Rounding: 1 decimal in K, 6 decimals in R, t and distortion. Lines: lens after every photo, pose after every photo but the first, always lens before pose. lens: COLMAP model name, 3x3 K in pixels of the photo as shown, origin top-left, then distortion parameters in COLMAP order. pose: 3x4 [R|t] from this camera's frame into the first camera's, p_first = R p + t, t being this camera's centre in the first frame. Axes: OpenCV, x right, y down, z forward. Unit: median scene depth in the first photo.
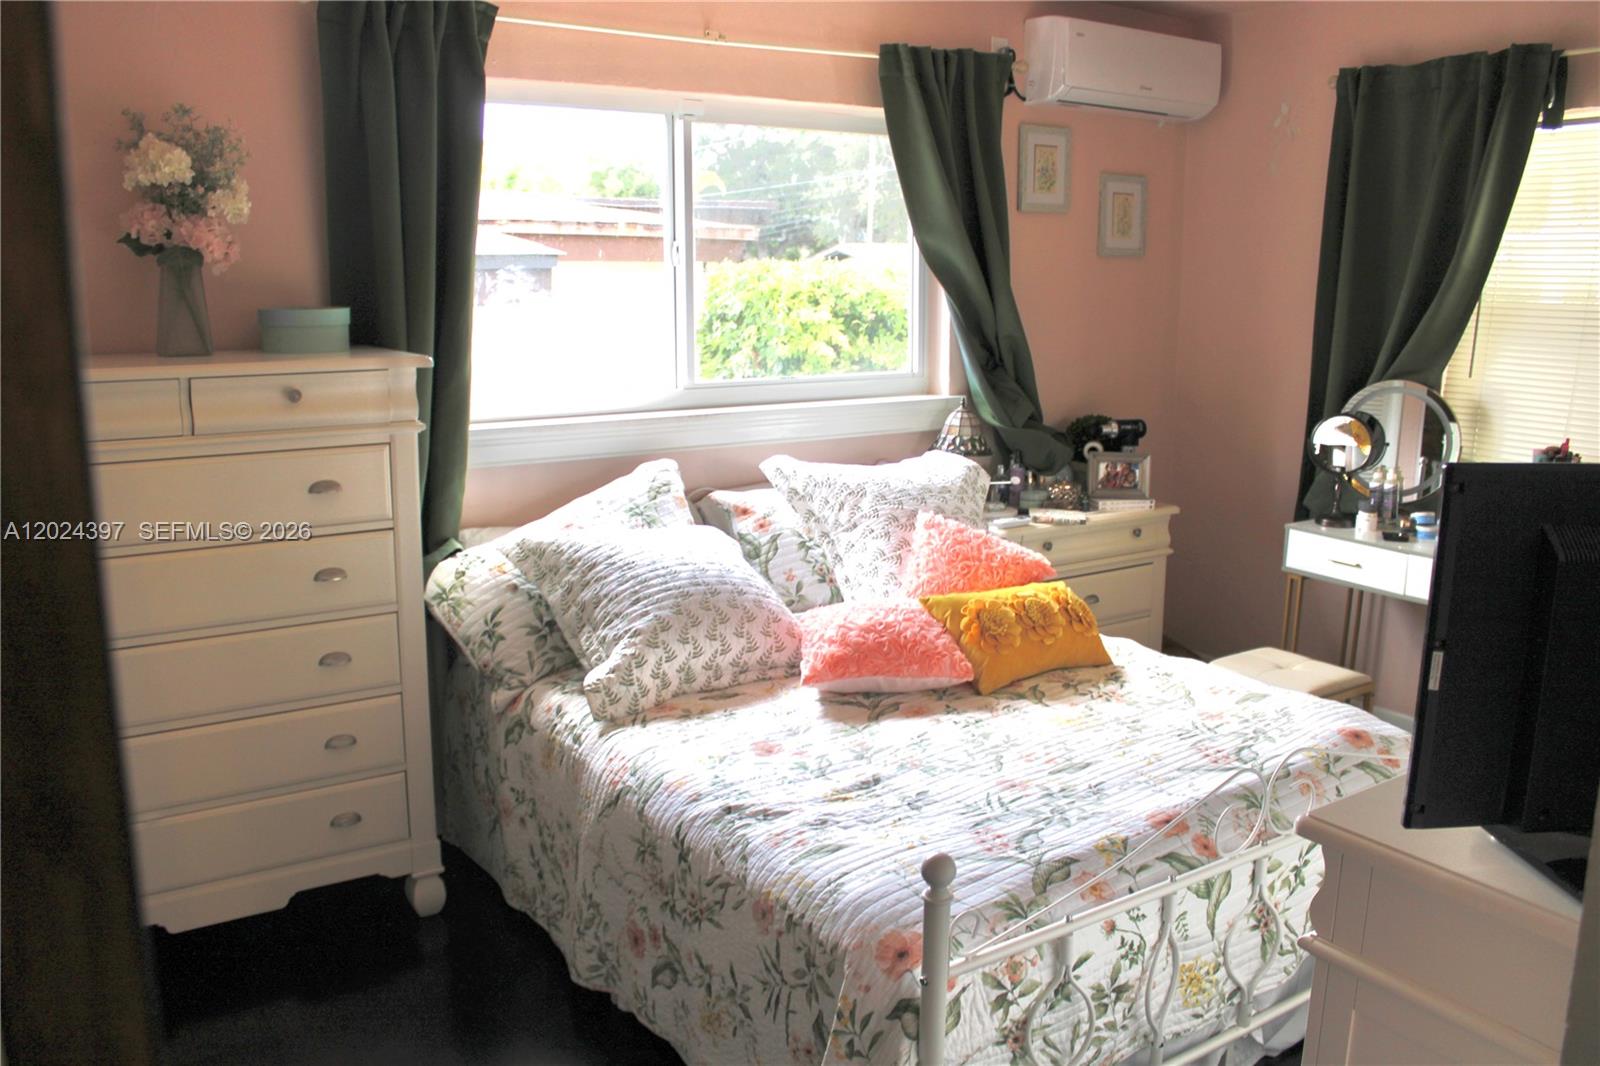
lens RADIAL K [[1329.8, 0, 800.0], [0, 1329.8, 533.0], [0, 0, 1]] dist [-0.160054, 0.137957]
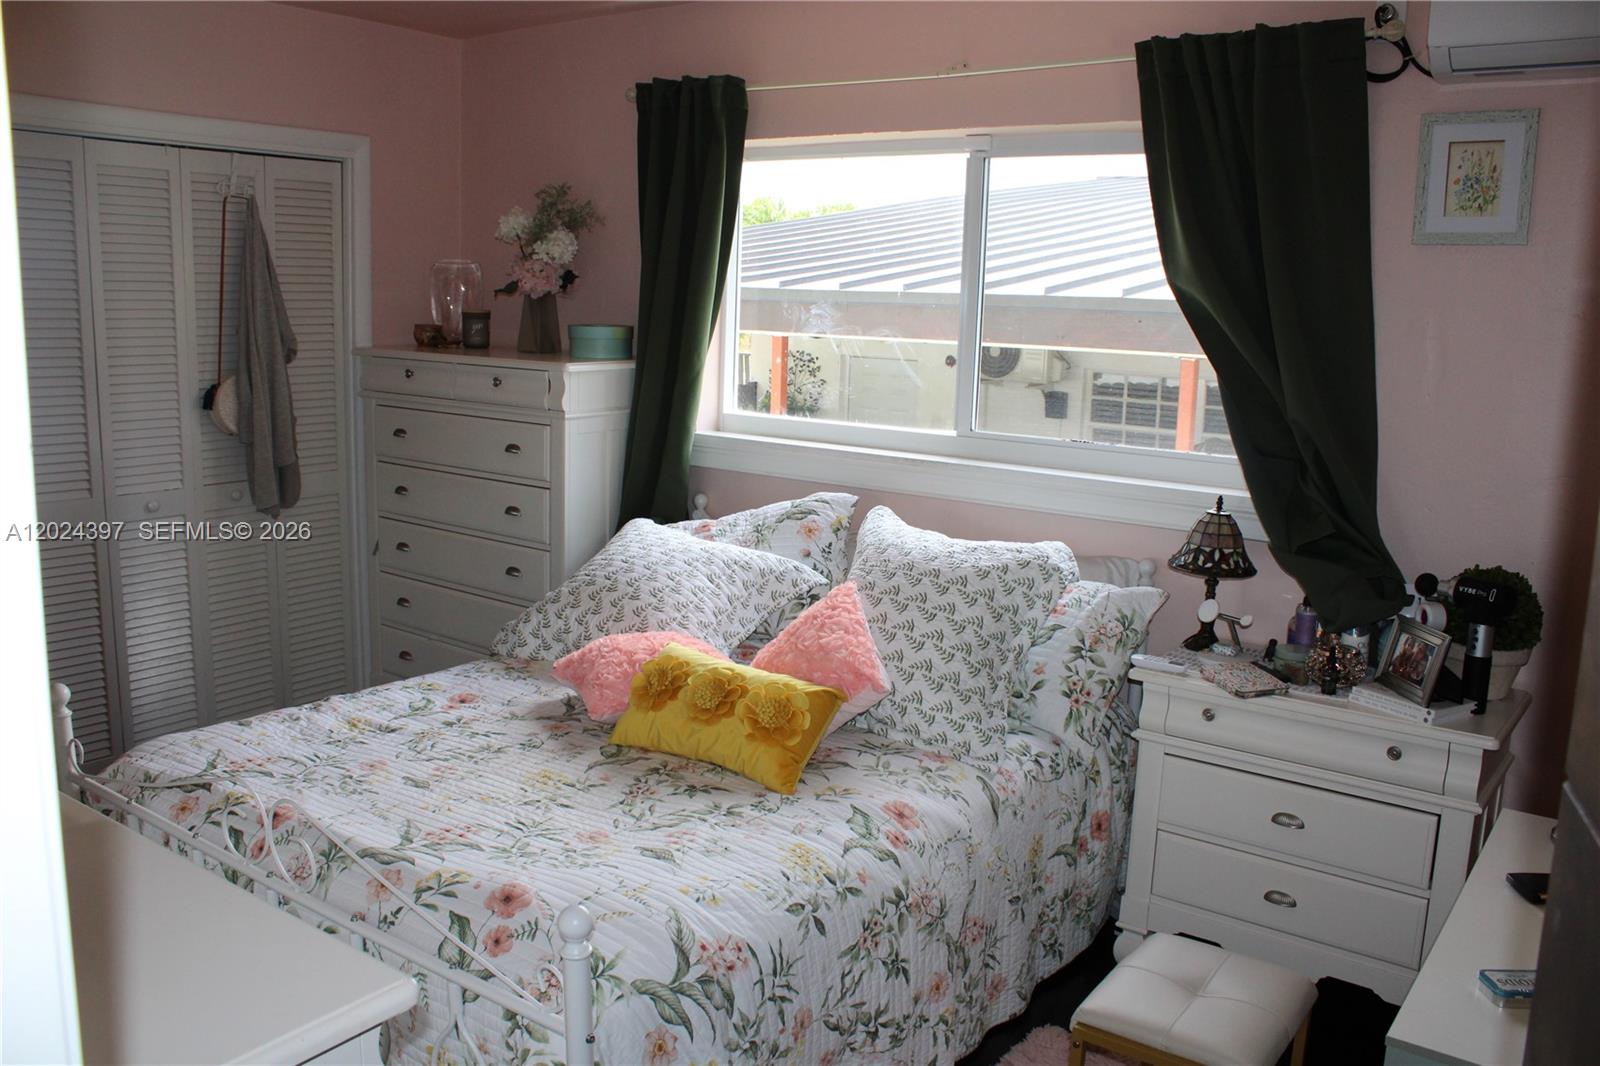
lens RADIAL K [[1329.8, 0, 800.0], [0, 1329.8, 533.0], [0, 0, 1]] dist [-0.160054, 0.137957]
pose [[0.339488, 0.163930, -0.926215, 1.065445], [-0.221665, 0.970906, 0.090592, -0.143252], [0.914118, 0.174555, 0.365949, 0.774129]]
